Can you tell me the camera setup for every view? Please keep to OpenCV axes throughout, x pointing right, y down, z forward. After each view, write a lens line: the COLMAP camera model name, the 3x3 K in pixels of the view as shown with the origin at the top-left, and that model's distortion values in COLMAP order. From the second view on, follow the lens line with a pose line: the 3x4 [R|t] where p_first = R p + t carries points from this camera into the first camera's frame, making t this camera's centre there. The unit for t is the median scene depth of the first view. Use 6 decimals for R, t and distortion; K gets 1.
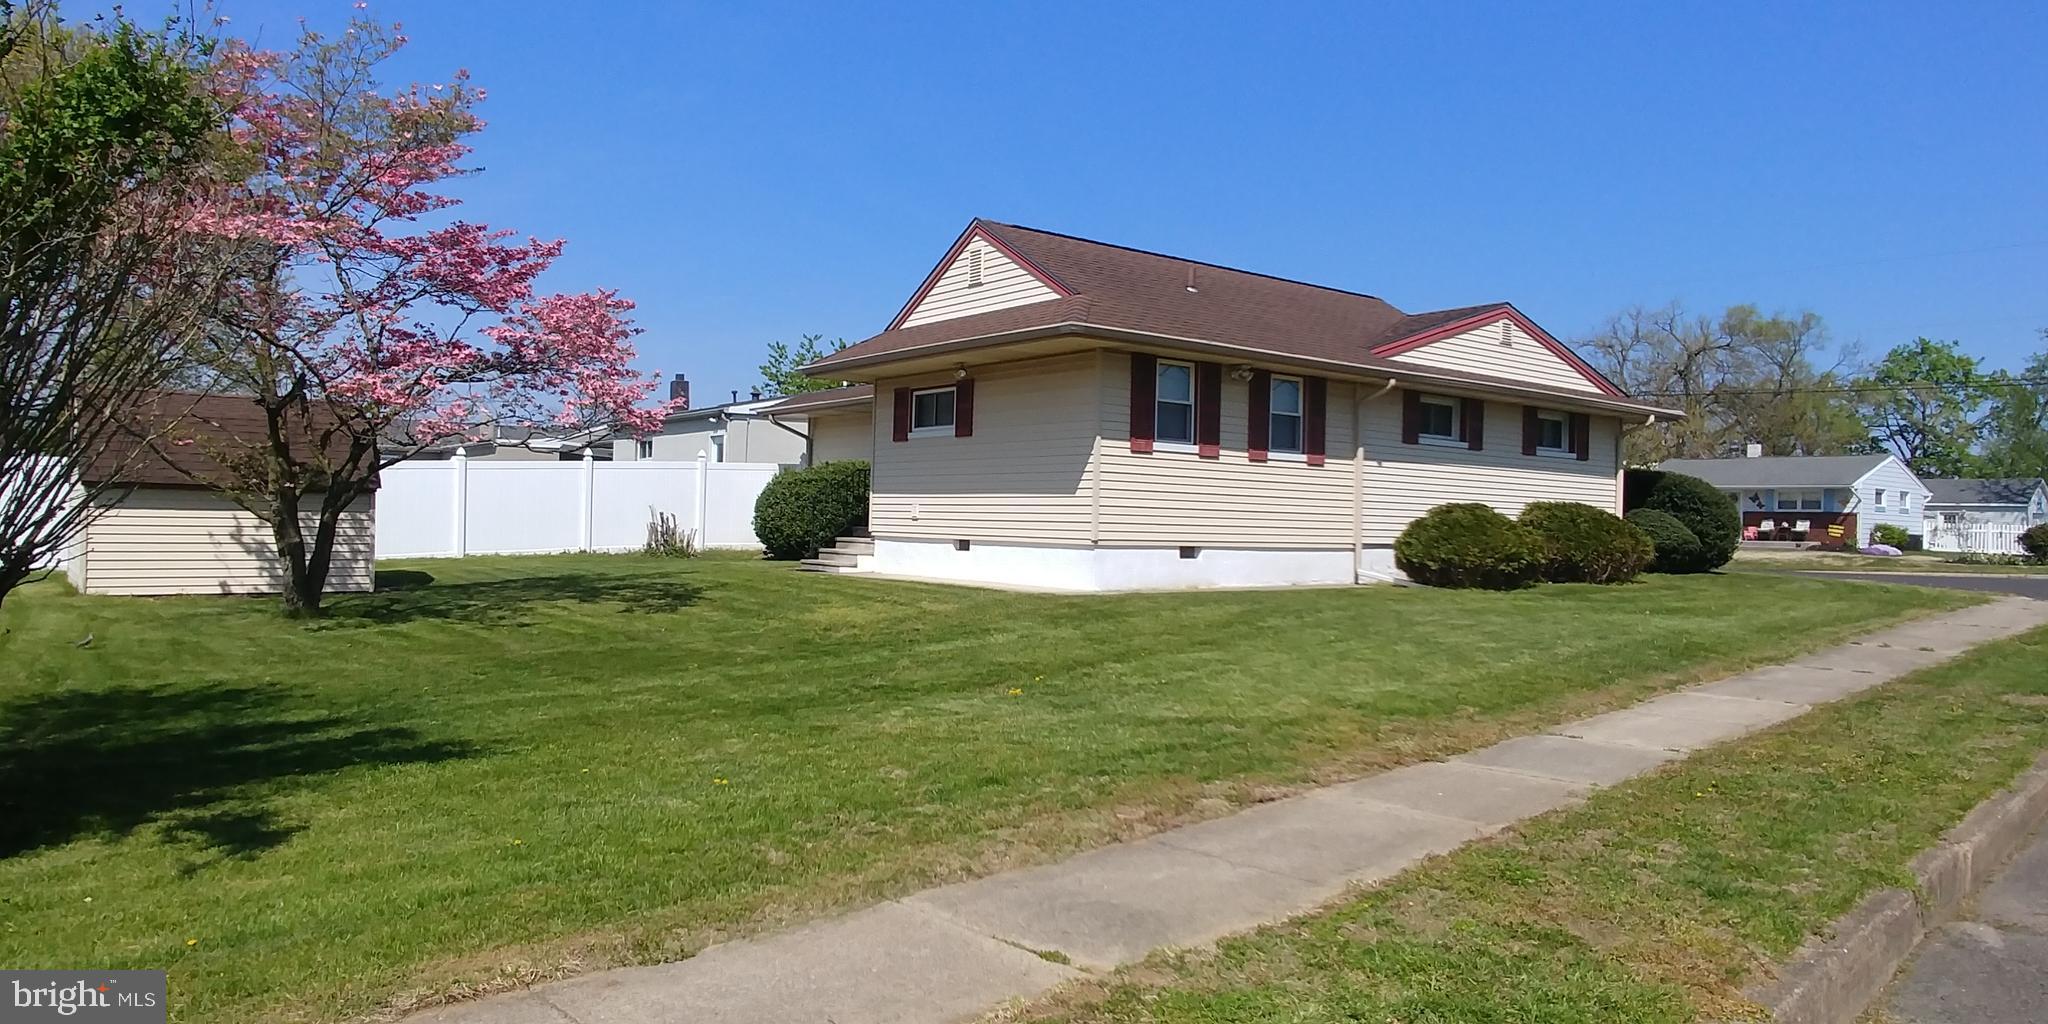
lens RADIAL K [[1299.8, 0, 1024.0], [0, 1299.8, 512.0], [0, 0, 1]] dist [-0.008388, -0.000778]
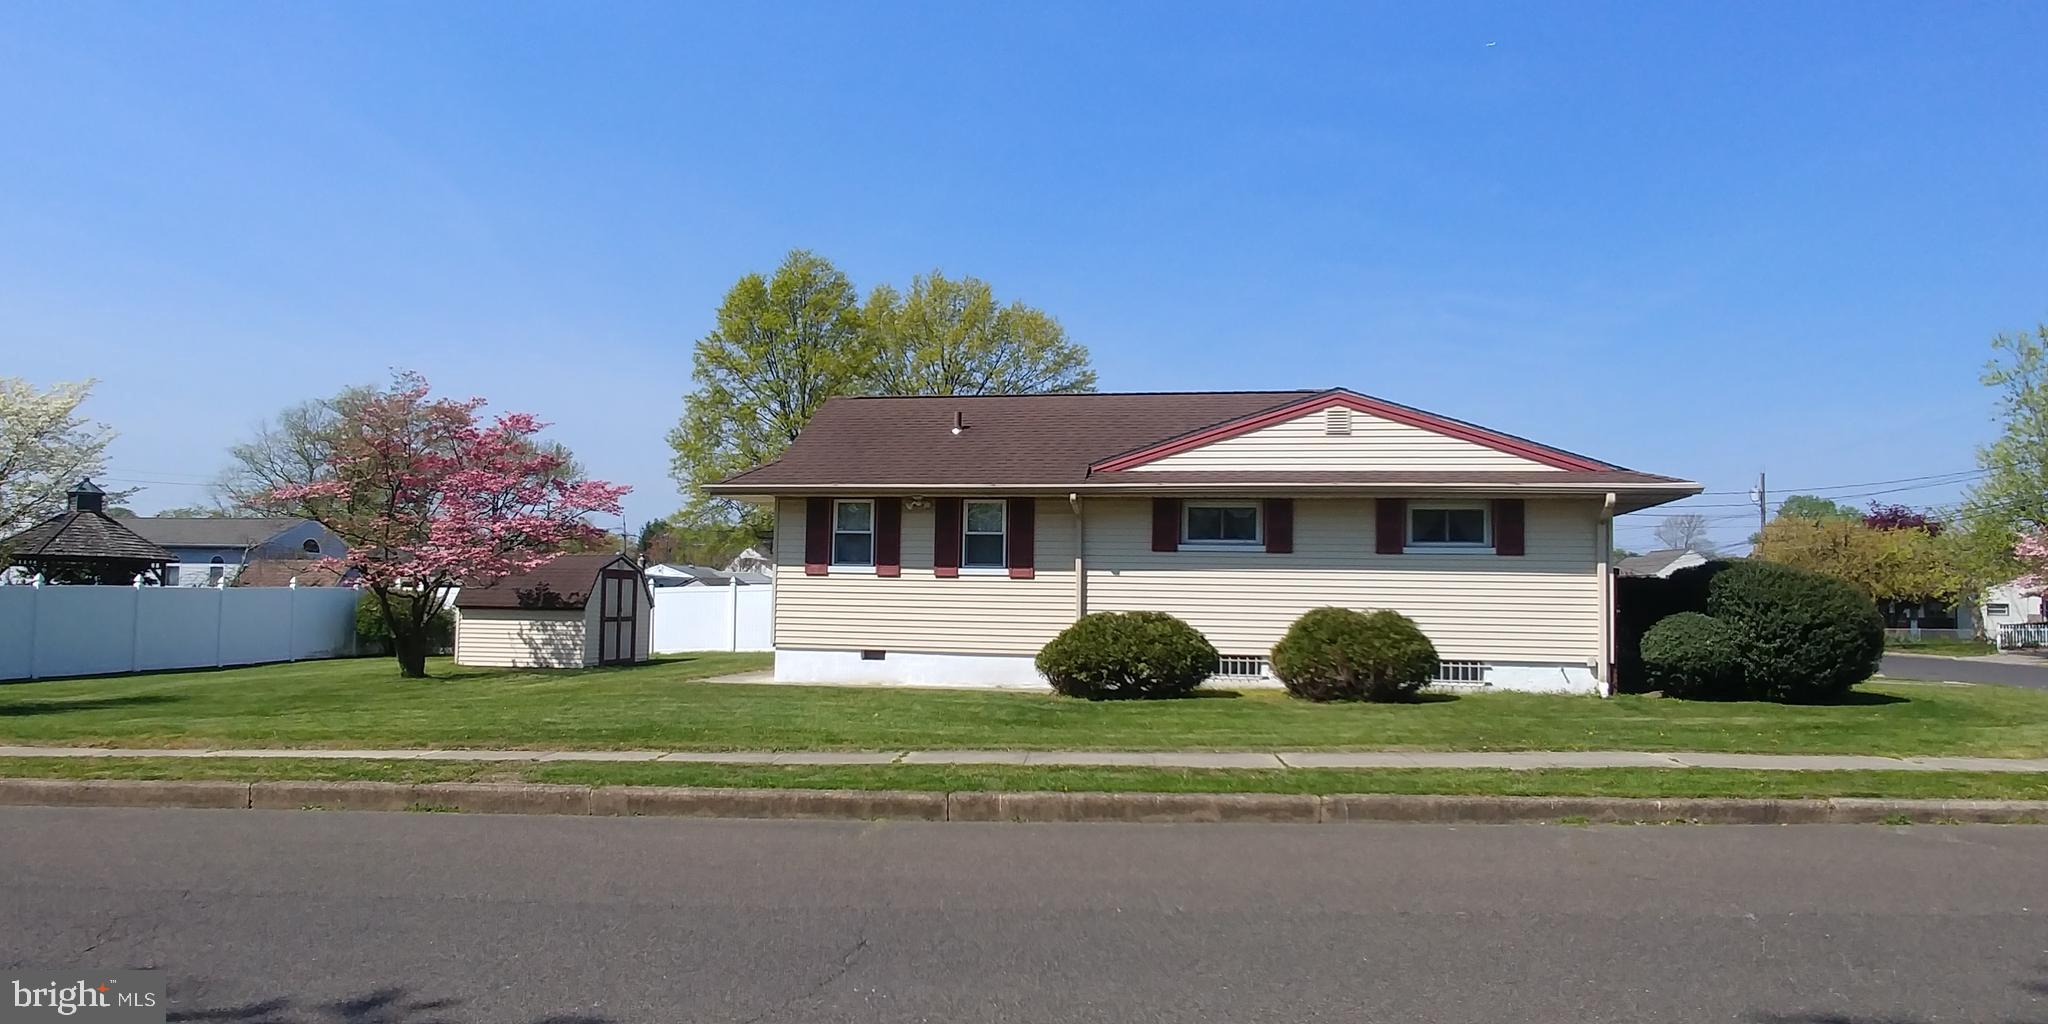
lens RADIAL K [[1299.8, 0, 1024.0], [0, 1299.8, 512.0], [0, 0, 1]] dist [-0.008388, -0.000778]
pose [[0.660702, -0.061679, -0.748110, 1.105265], [0.006015, 0.997022, -0.076889, -0.007701], [0.750624, 0.046301, 0.659106, 0.294701]]
